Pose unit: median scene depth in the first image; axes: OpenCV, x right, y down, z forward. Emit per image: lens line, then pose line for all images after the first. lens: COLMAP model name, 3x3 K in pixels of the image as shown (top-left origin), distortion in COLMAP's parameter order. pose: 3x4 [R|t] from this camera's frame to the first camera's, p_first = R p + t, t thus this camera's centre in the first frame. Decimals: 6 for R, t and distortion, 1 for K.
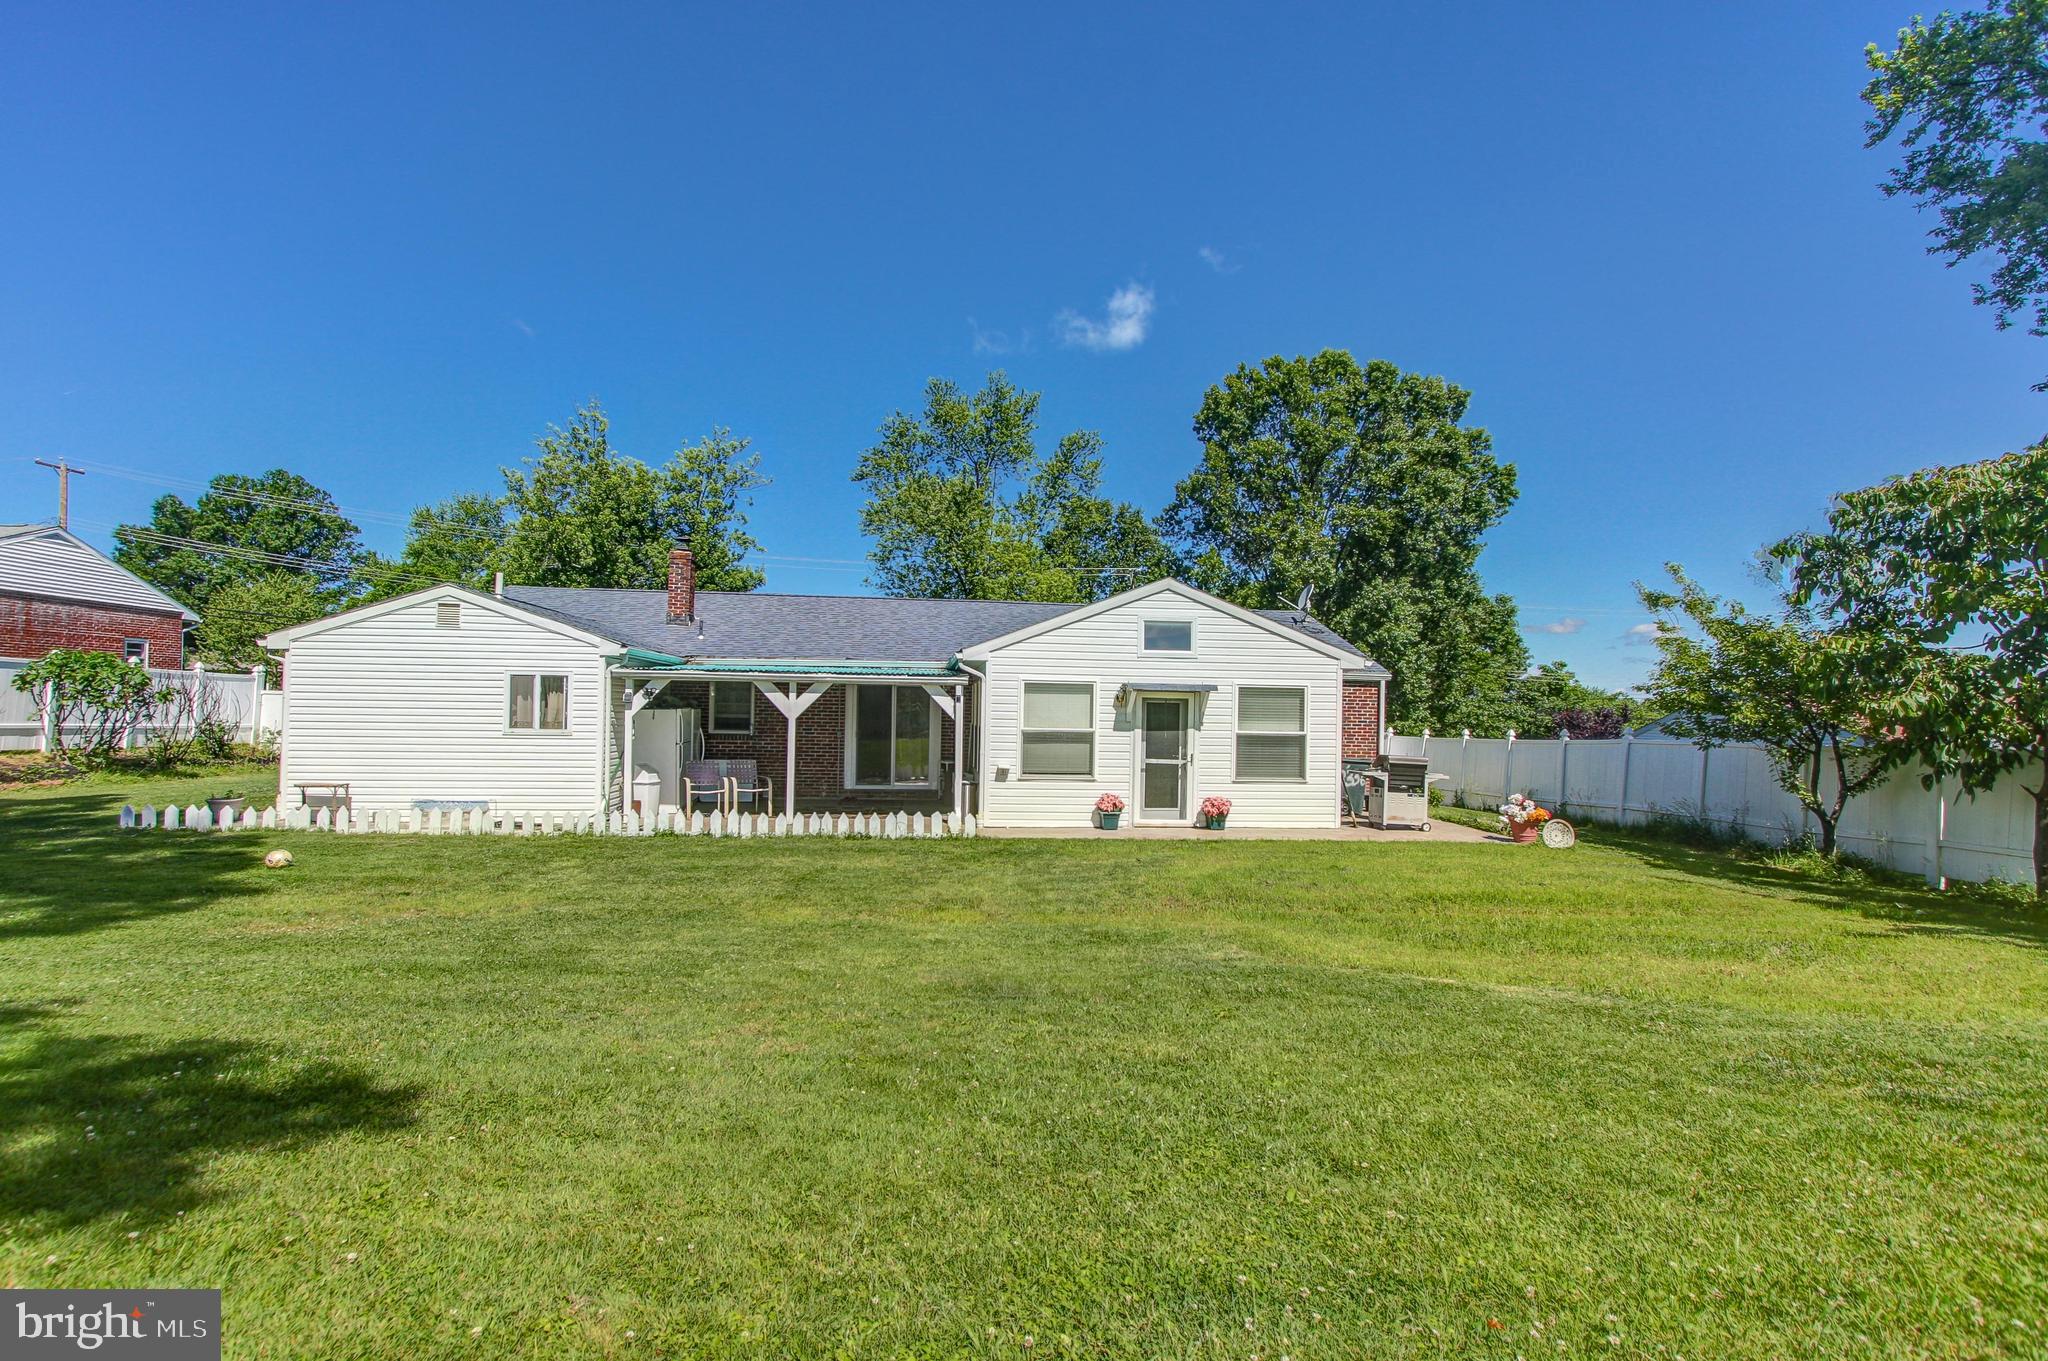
lens RADIAL K [[965.7, 0, 1007.1], [0, 965.7, 702.2], [0, 0, 1]] dist [0.003317, 0.002019]
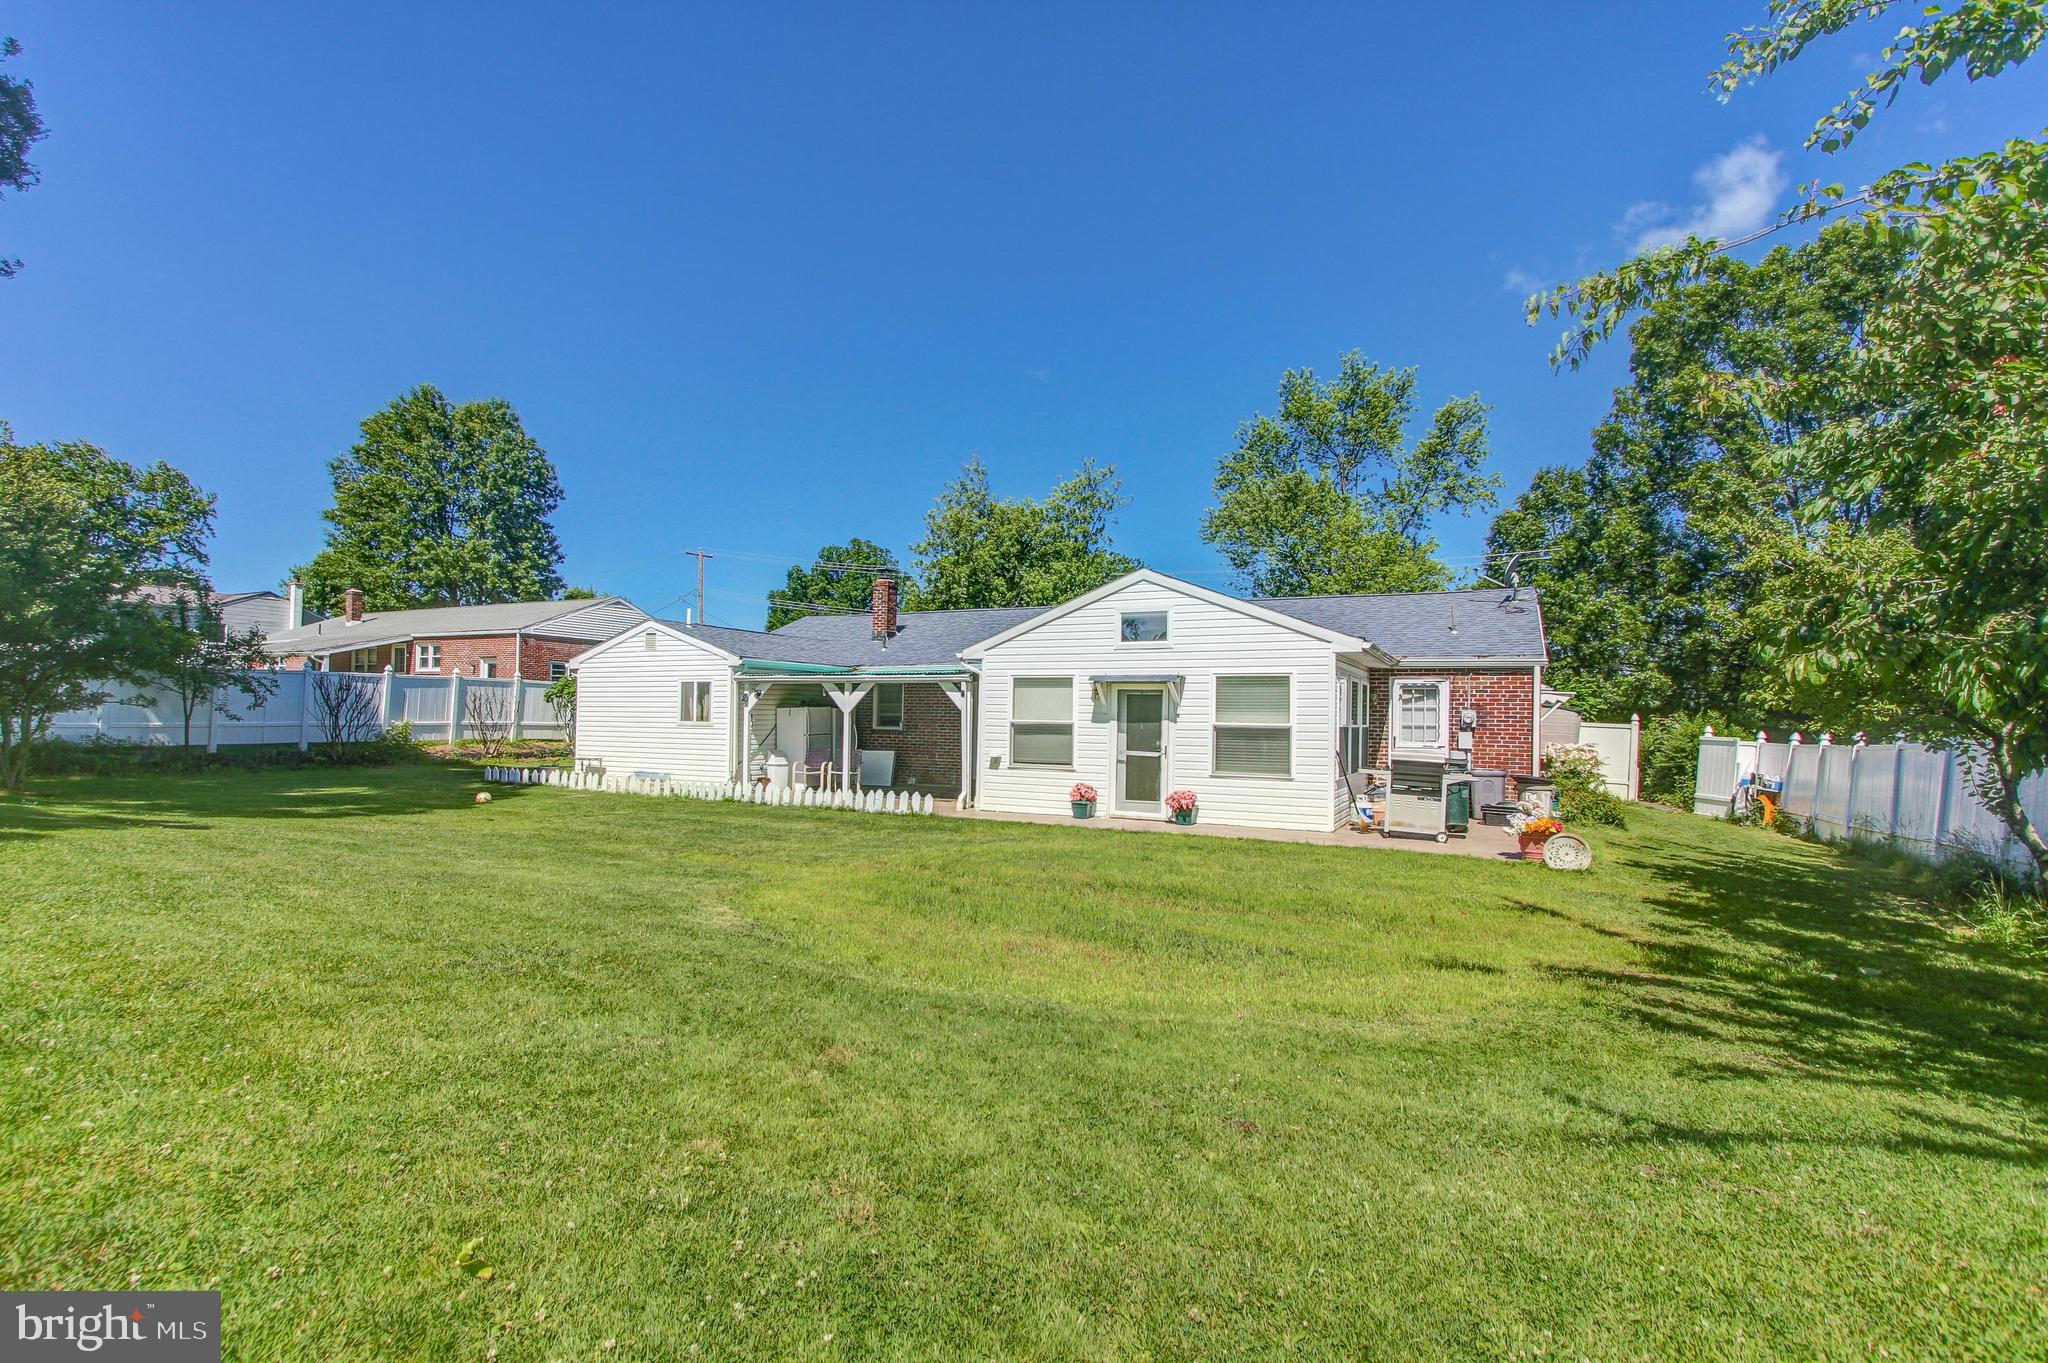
lens RADIAL K [[965.7, 0, 1007.1], [0, 965.7, 703.2], [0, 0, 1]] dist [0.003317, 0.002019]
pose [[0.837817, -0.013232, -0.545791, 0.593420], [0.005905, 0.999867, -0.015178, 0.024101], [0.545919, 0.009493, 0.837784, 0.092118]]
